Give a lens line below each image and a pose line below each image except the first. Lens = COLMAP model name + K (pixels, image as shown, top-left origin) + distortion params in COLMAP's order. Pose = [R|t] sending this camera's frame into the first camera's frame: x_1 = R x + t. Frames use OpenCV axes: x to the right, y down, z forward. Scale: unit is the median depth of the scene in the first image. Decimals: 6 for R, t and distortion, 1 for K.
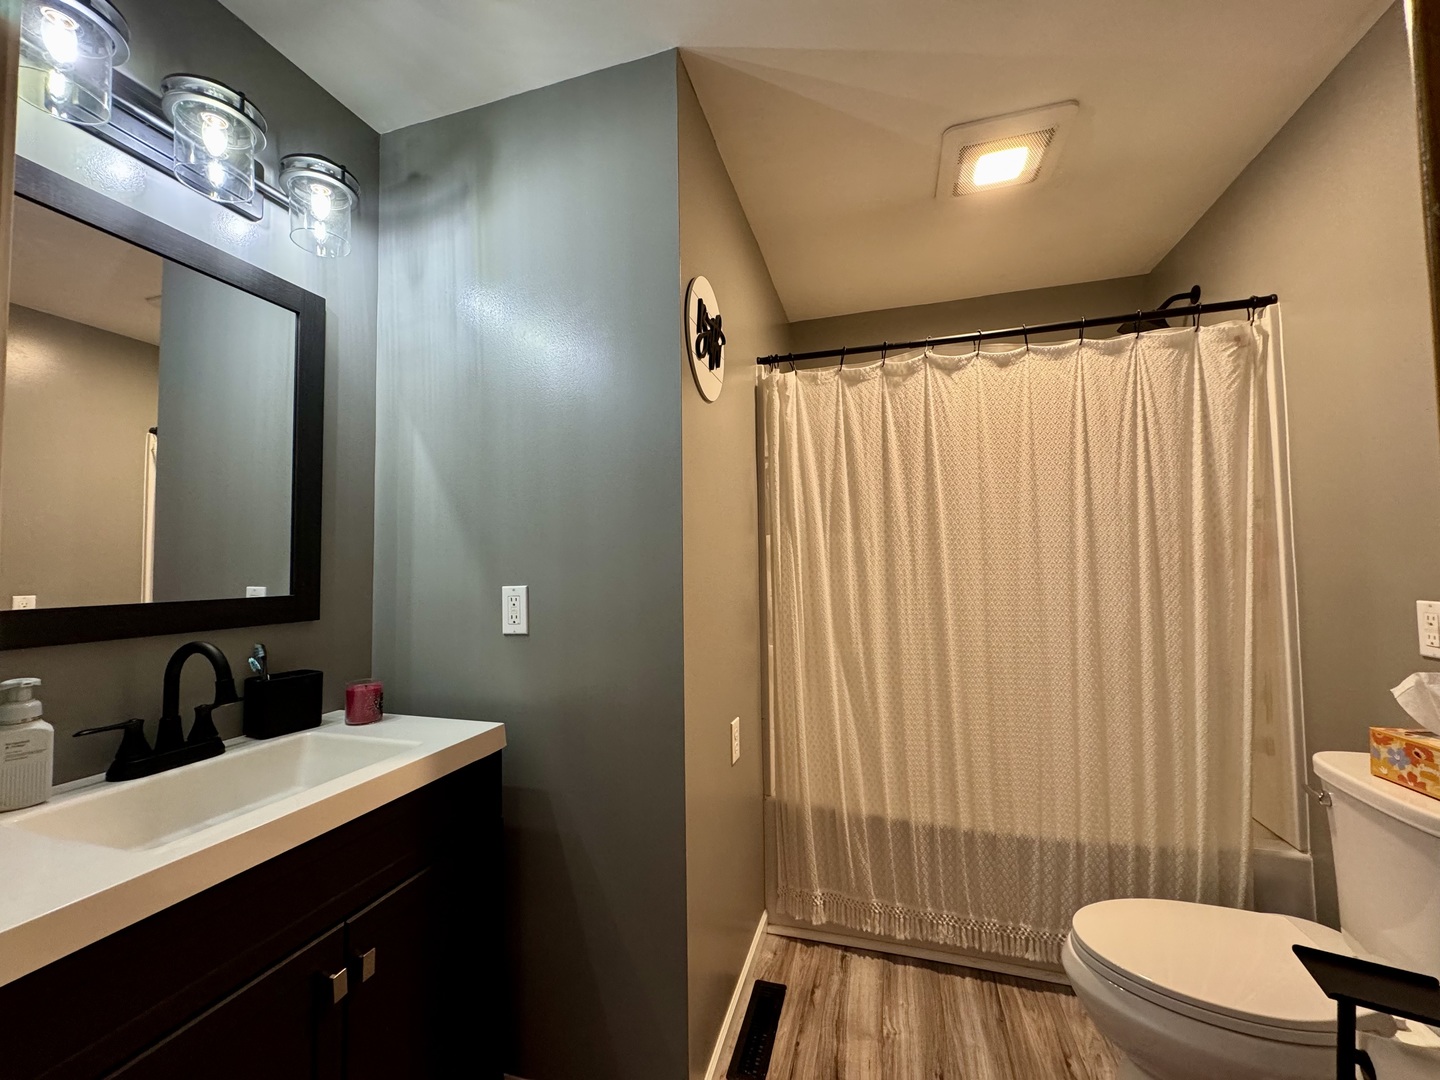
lens RADIAL K [[571.7, 0, 720.3], [0, 571.7, 543.7], [0, 0, 1]] dist [-0.001590, 0.000245]
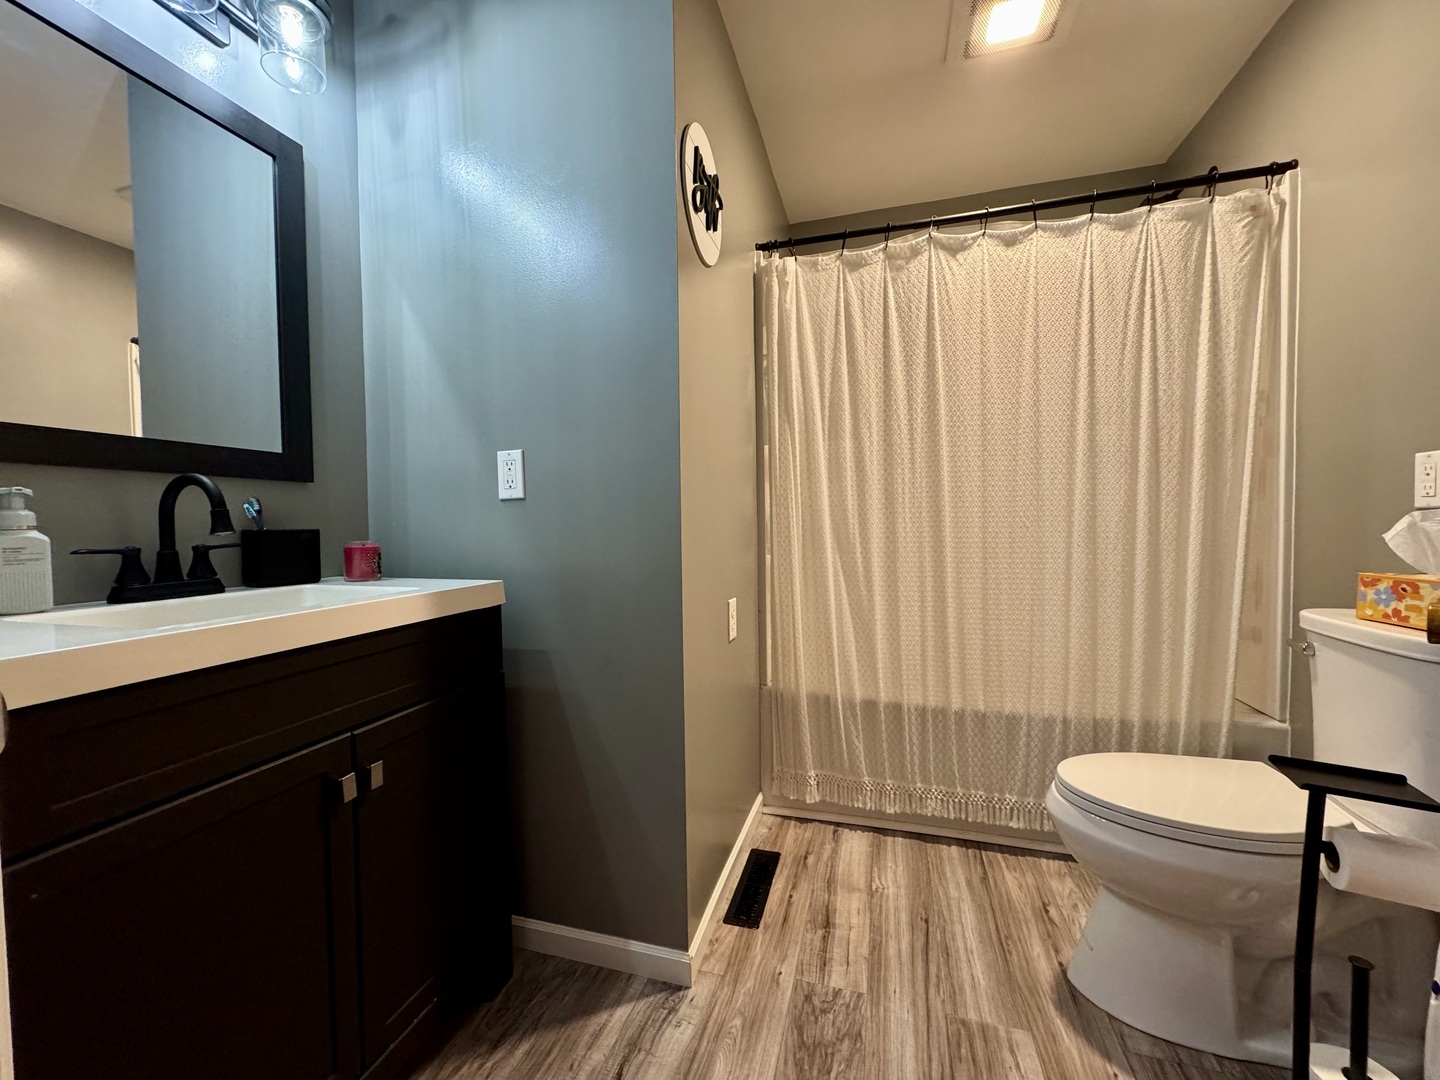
lens RADIAL K [[571.7, 0, 720.3], [0, 571.7, 551.7], [0, 0, 1]] dist [-0.001590, 0.000245]
pose [[0.999989, 0.000375, 0.004586, 0.000347], [-0.000718, 0.997176, 0.075097, 0.147212], [-0.004545, -0.075099, 0.997166, -0.001540]]
